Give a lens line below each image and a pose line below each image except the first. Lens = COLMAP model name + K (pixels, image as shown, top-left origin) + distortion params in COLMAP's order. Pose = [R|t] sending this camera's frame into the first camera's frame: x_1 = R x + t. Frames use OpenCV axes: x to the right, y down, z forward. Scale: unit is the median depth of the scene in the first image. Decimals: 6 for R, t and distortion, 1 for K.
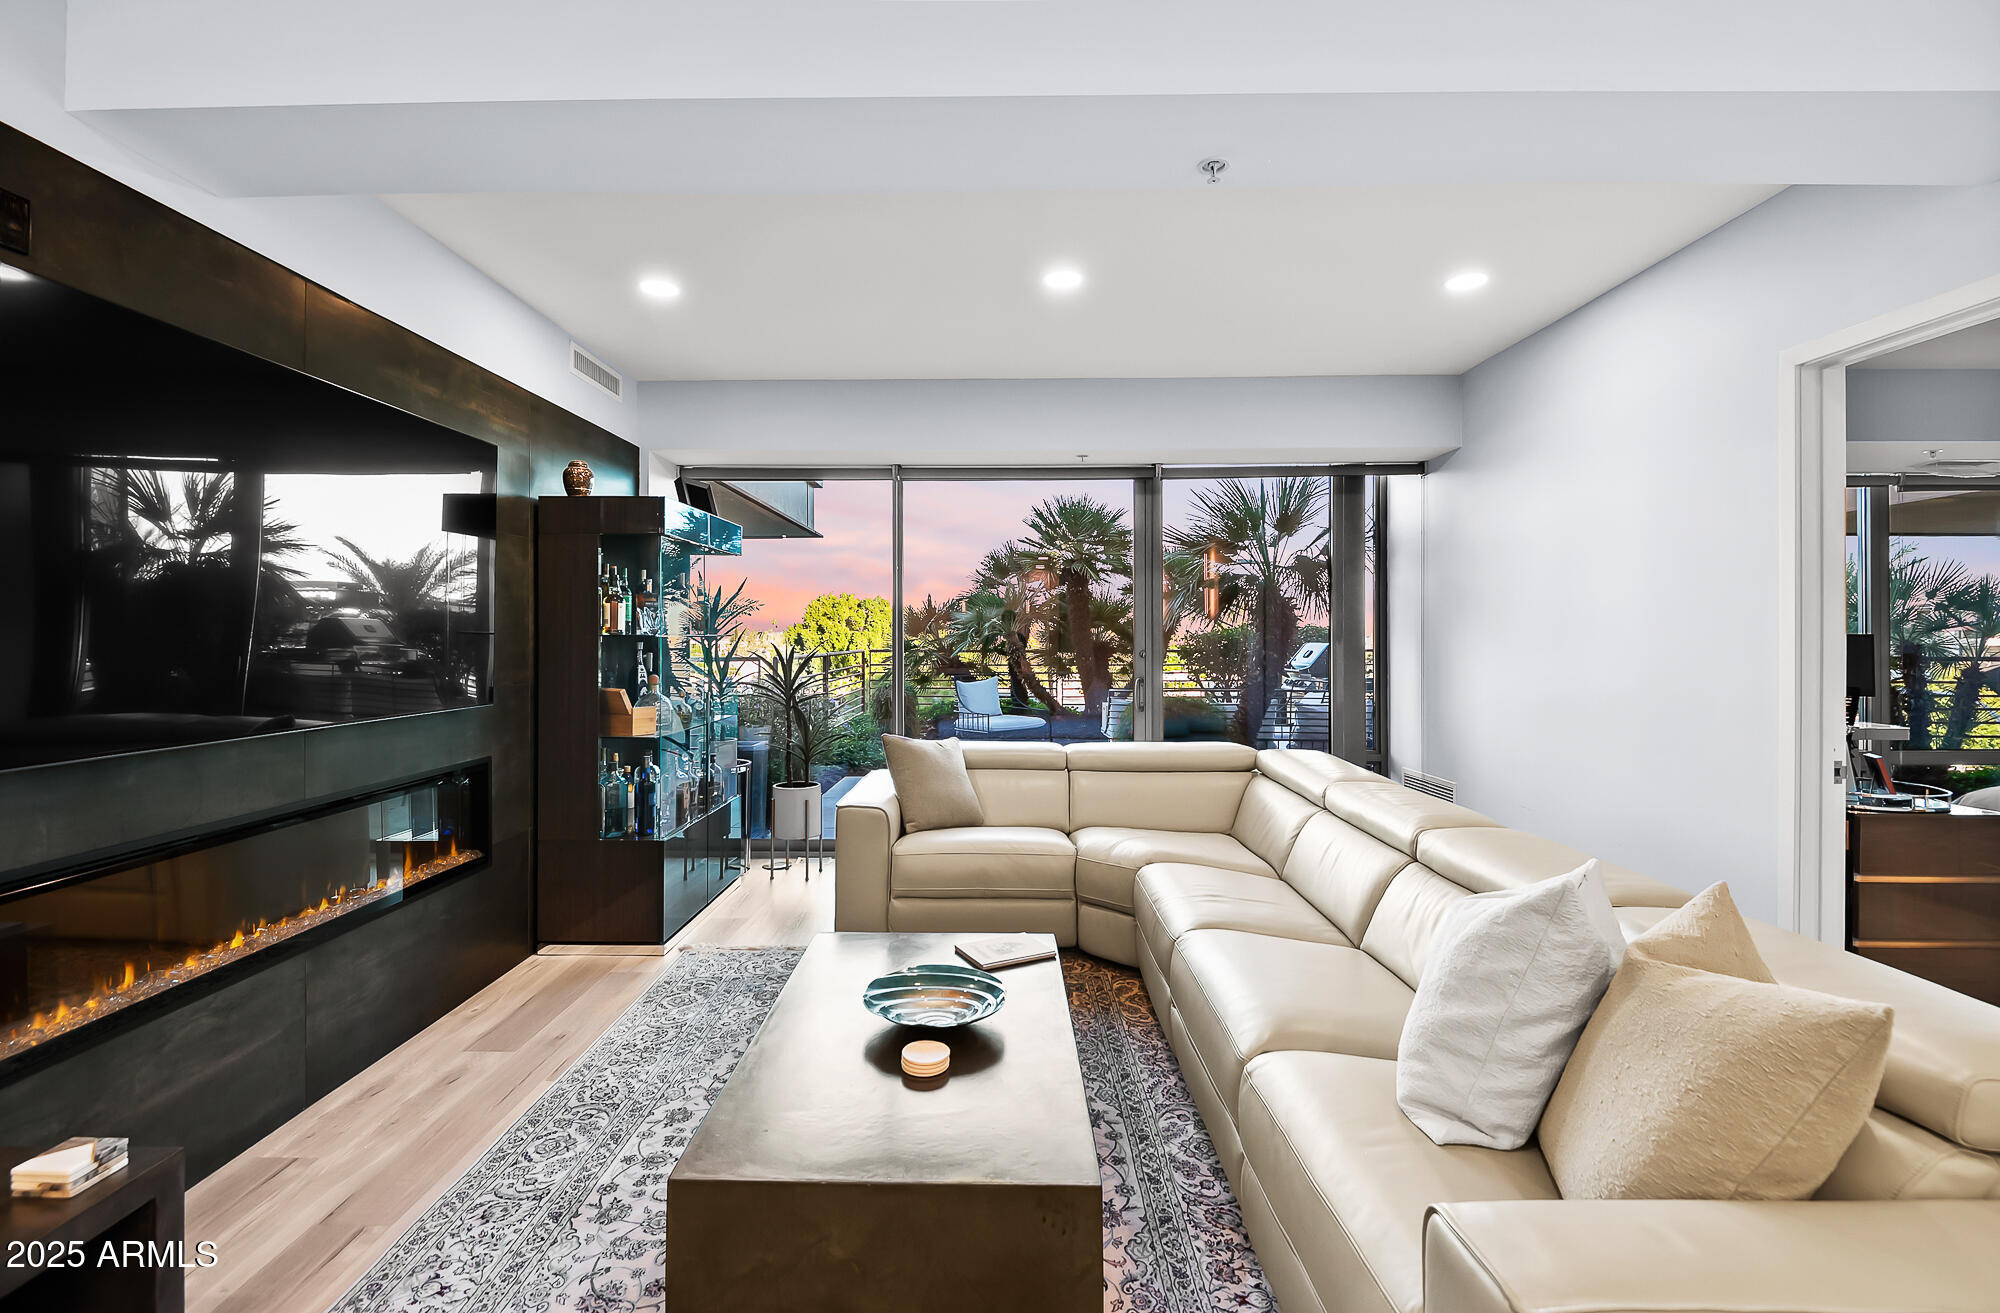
lens RADIAL K [[907.6, 0, 1000.1], [0, 907.6, 636.5], [0, 0, 1]] dist [0.000980, 0.000114]
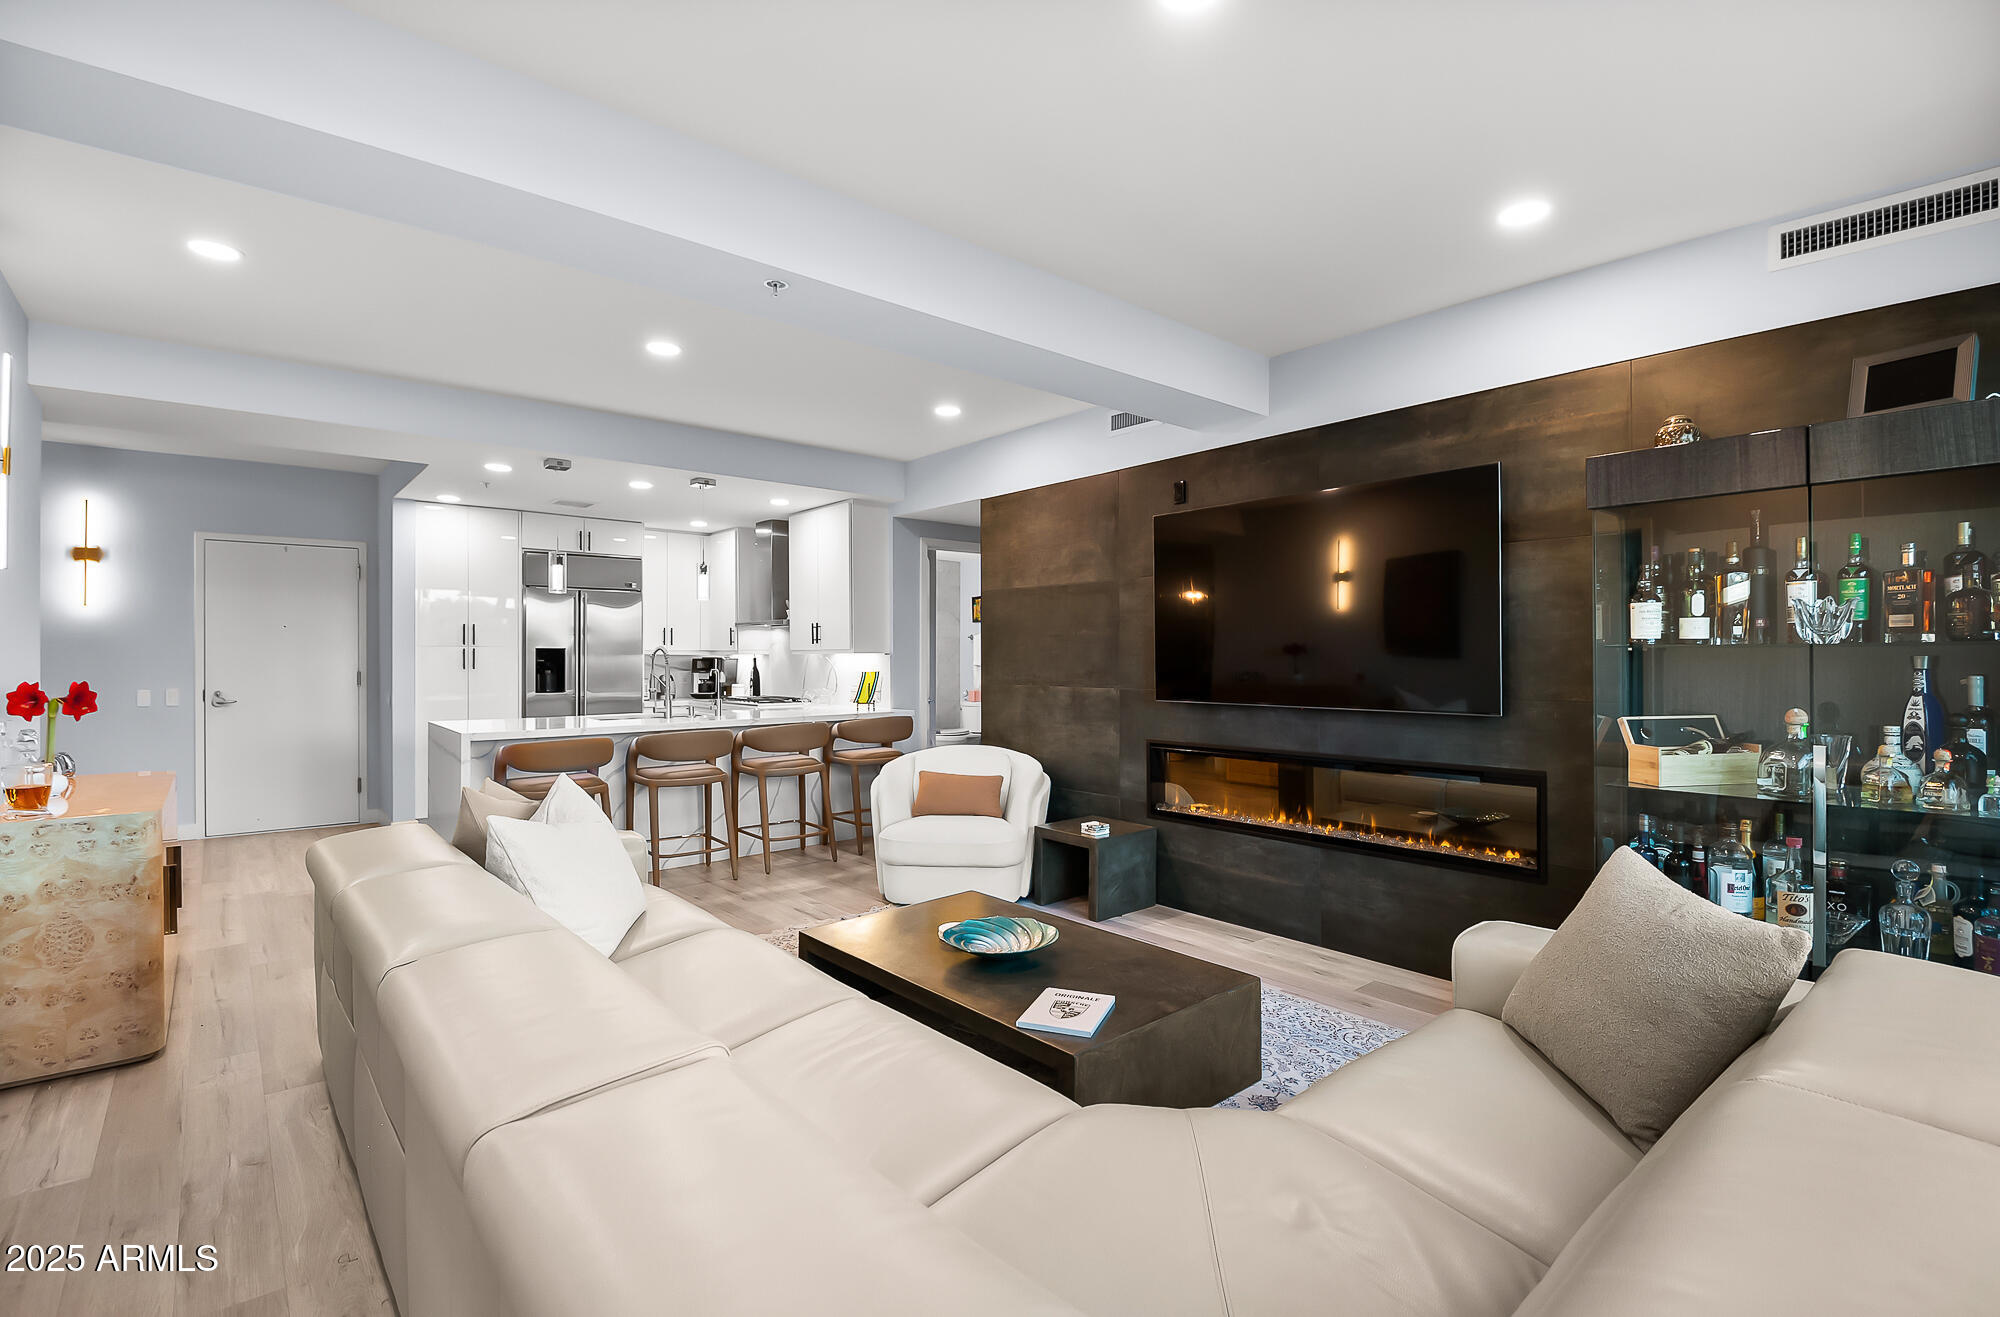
lens RADIAL K [[921.7, 0, 1007.0], [0, 921.7, 653.9], [0, 0, 1]] dist [0.026138, -0.031140]
pose [[-0.757075, -0.001760, -0.653326, 0.626106], [0.001265, 0.999991, -0.004160, 0.010802], [0.653327, -0.003976, -0.757065, 1.641369]]
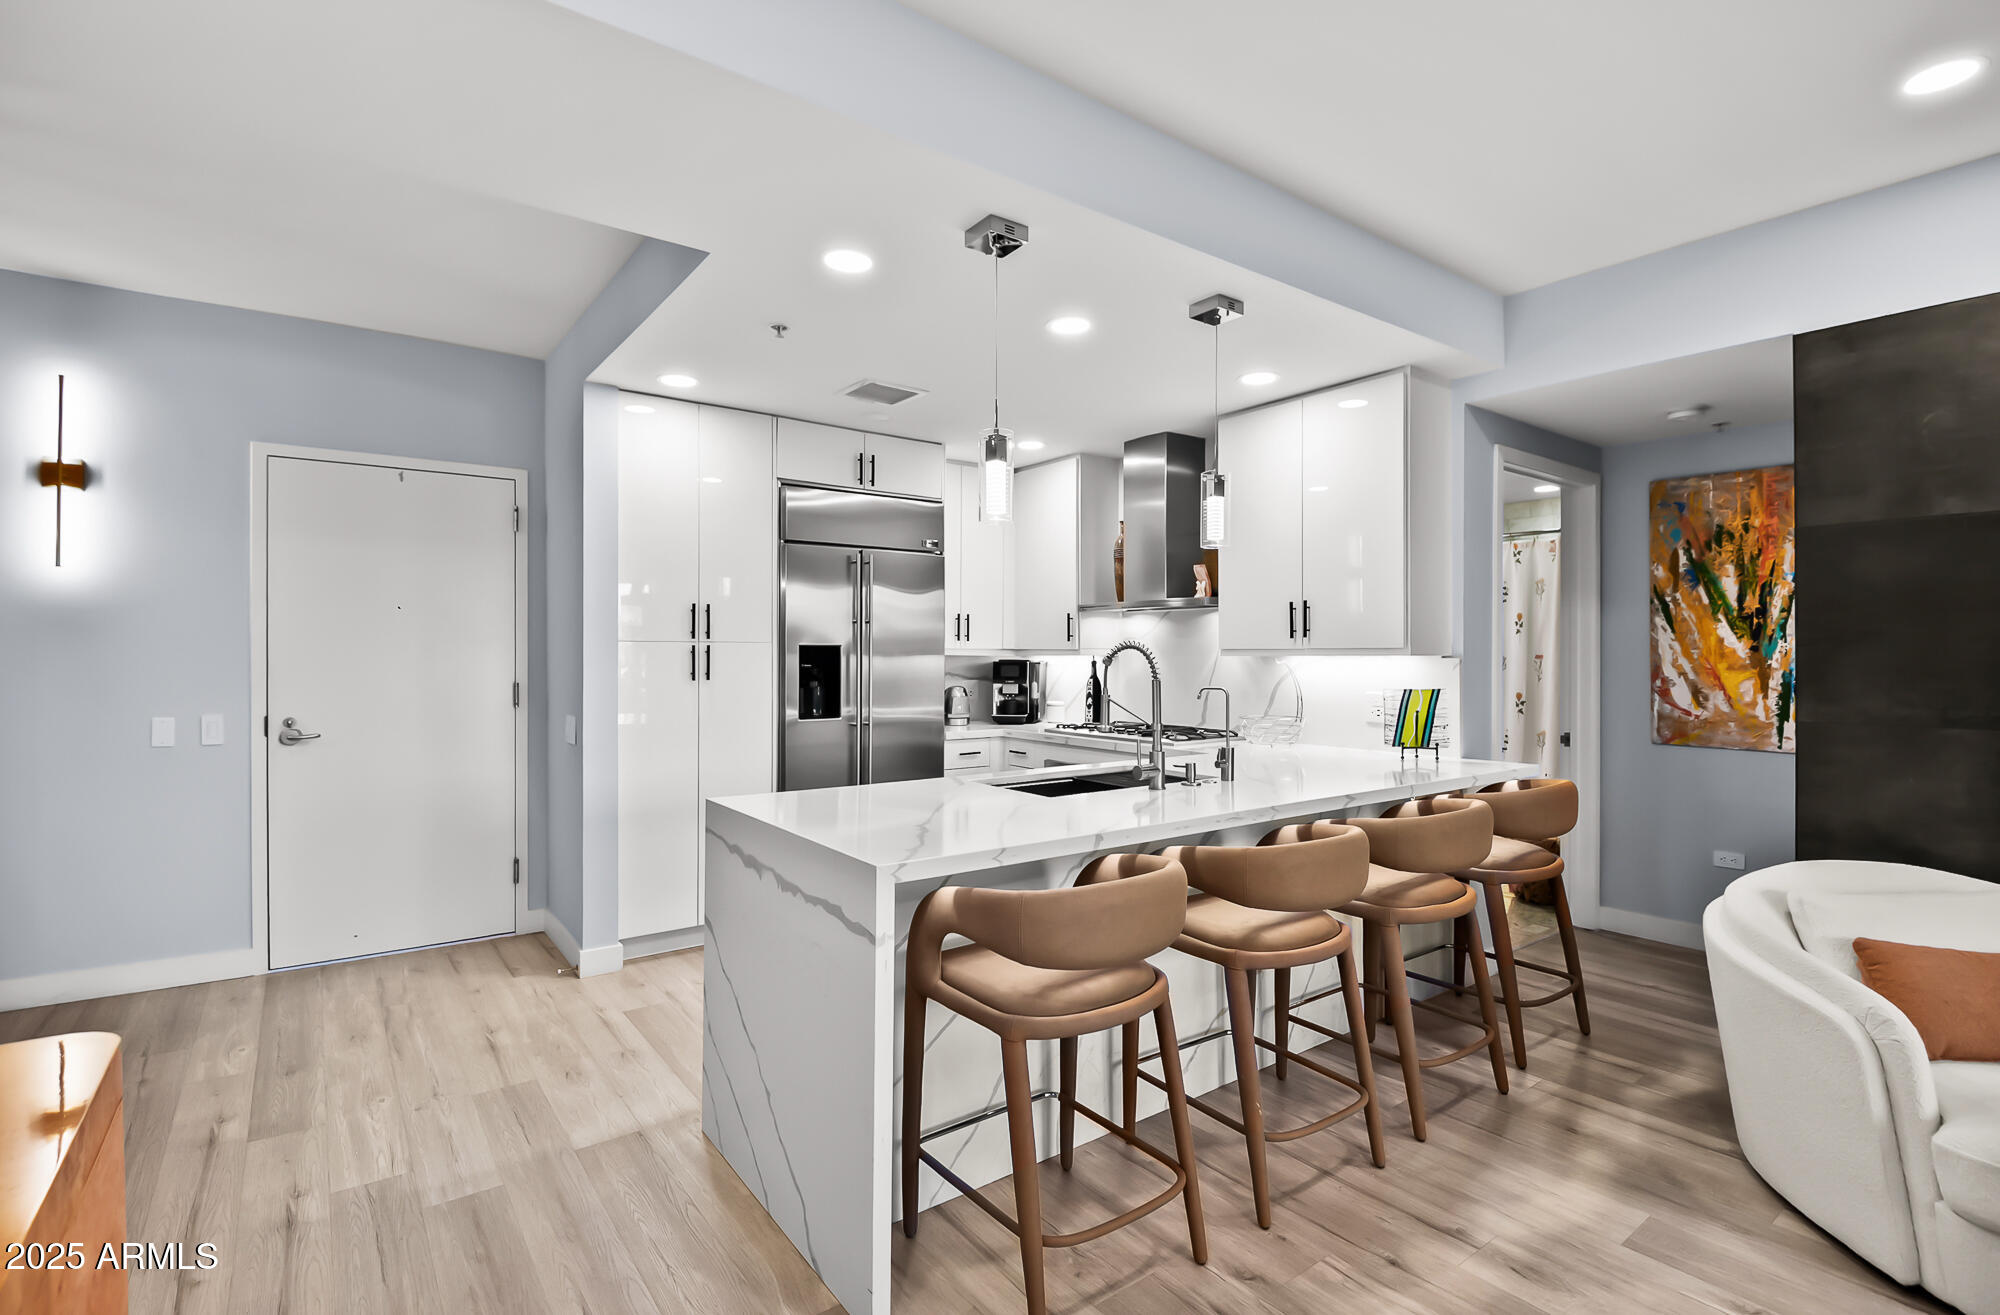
lens RADIAL K [[921.7, 0, 1007.0], [0, 921.7, 652.9], [0, 0, 1]] dist [0.026138, -0.031140]
pose [[-0.796638, -0.002641, -0.604451, 0.593840], [-0.001410, 0.999996, -0.002510, -0.000441], [0.604455, -0.001148, -0.796638, 0.325894]]
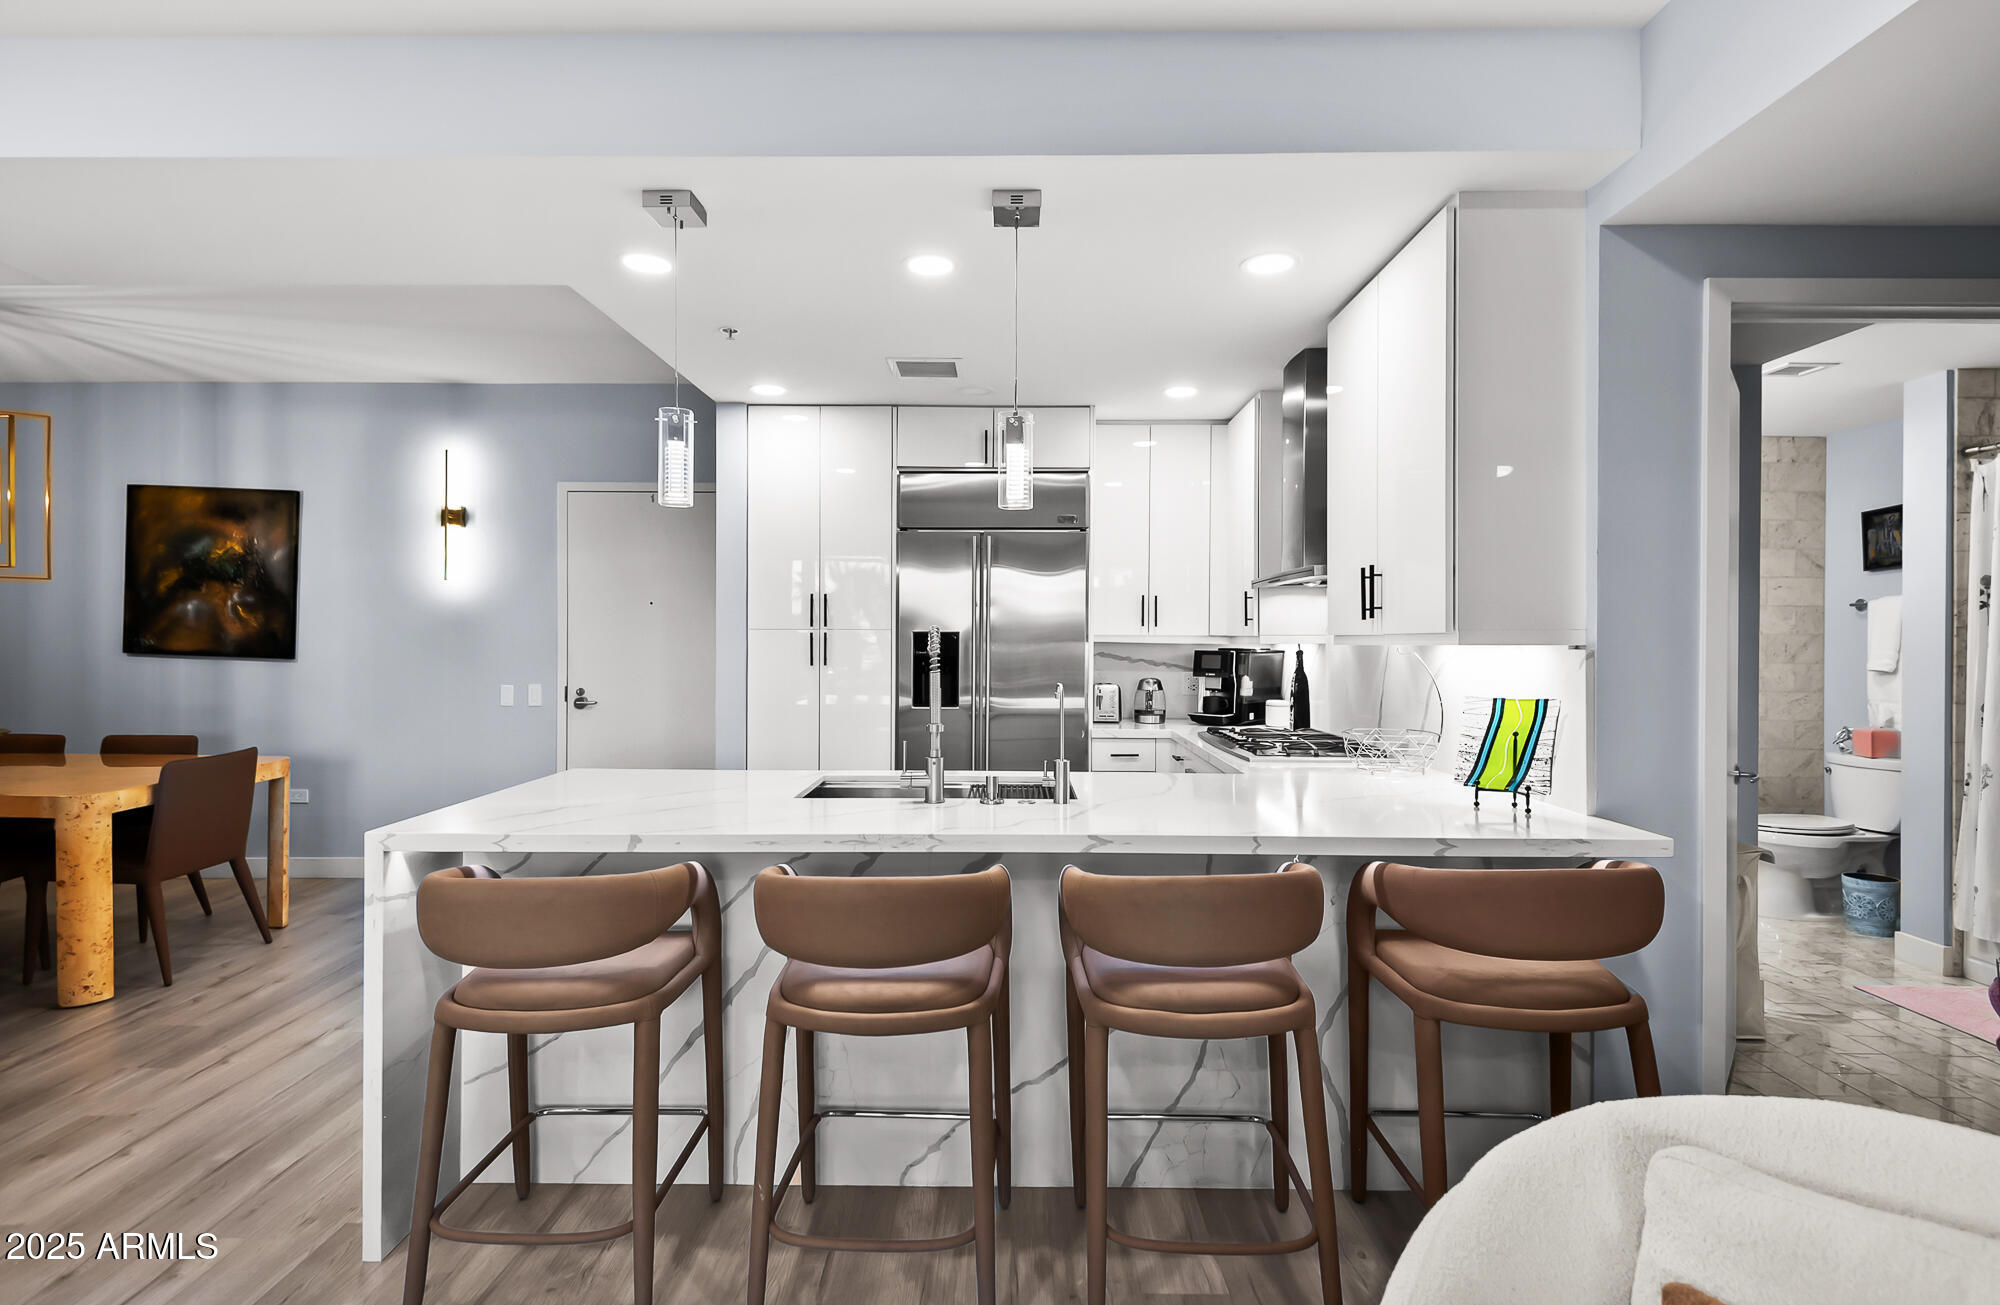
lens RADIAL K [[986.5, 0, 1000.5], [0, 986.5, 637.4], [0, 0, 1]] dist [0.024772, -0.000349]
pose [[-0.999975, -0.004113, 0.005695, -0.188997], [-0.004133, 0.999985, -0.003495, -0.002544], [-0.005681, -0.003519, -0.999978, 0.517693]]
